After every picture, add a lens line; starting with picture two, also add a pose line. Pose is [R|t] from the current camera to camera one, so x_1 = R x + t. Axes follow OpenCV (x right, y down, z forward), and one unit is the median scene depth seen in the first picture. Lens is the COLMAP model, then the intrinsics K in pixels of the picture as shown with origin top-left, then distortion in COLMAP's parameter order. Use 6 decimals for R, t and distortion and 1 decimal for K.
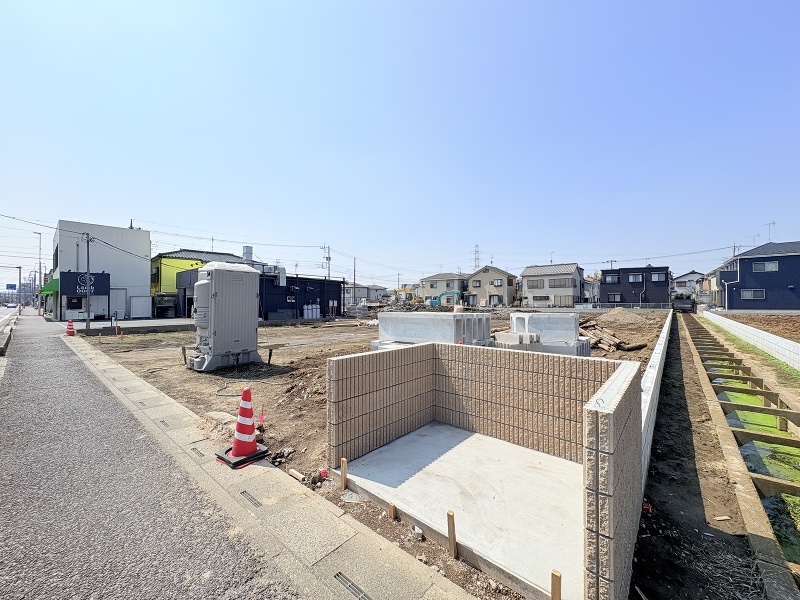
lens RADIAL K [[316.7, 0, 400.0], [0, 316.7, 300.0], [0, 0, 1]] dist [-0.000732, -0.000018]
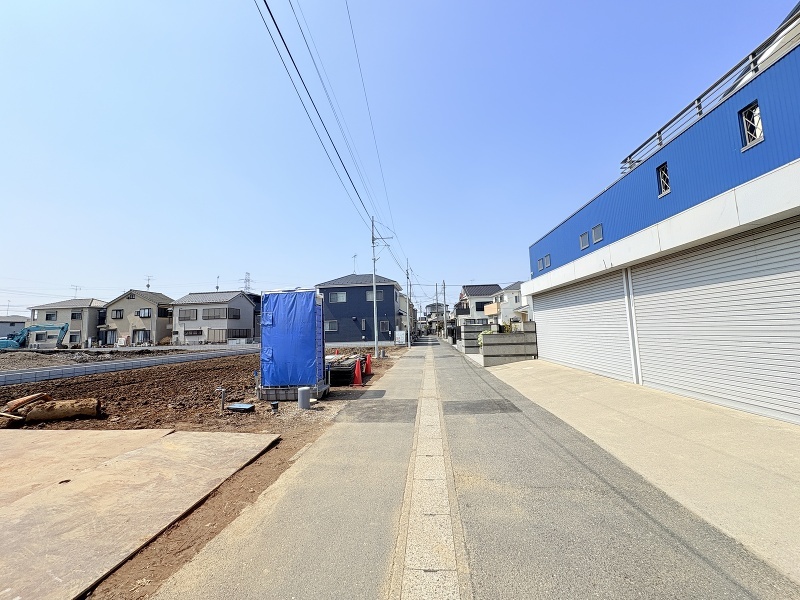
lens RADIAL K [[316.7, 0, 400.0], [0, 316.7, 300.0], [0, 0, 1]] dist [-0.000732, -0.000018]
pose [[0.836889, 0.032575, 0.546402, 0.458103], [0.022981, 0.995256, -0.094533, -0.000676], [-0.546890, 0.091671, 0.832171, 0.054507]]
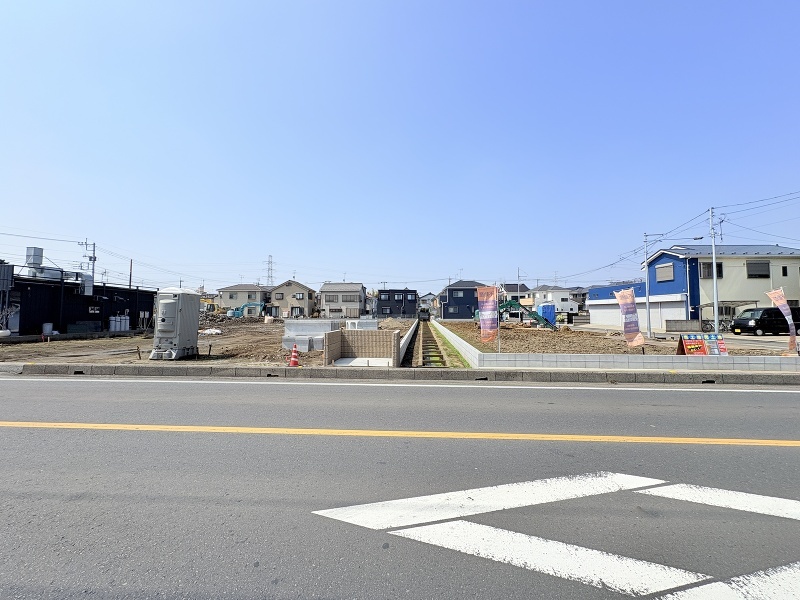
lens RADIAL K [[316.7, 0, 400.0], [0, 316.7, 300.0], [0, 0, 1]] dist [-0.000732, -0.000018]
pose [[0.799839, 0.029716, 0.599479, -0.087427], [-0.008819, 0.999248, -0.037766, -0.001997], [-0.600150, 0.024920, 0.799499, -0.118814]]
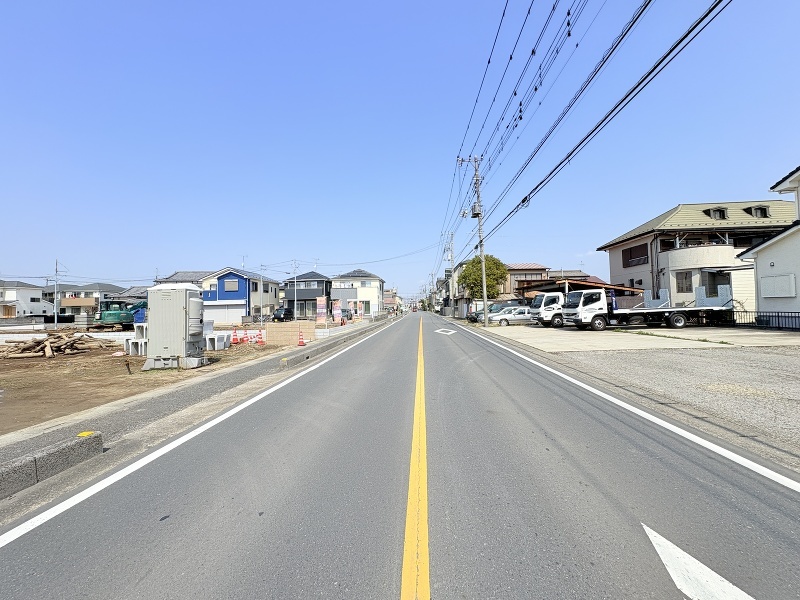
lens RADIAL K [[316.7, 0, 400.0], [0, 316.7, 300.0], [0, 0, 1]] dist [-0.000732, -0.000018]
pose [[-0.591316, 0.039063, 0.805494, -0.292093], [0.019237, 0.999225, -0.034336, 0.000778], [-0.806211, -0.004808, -0.591609, 0.143632]]
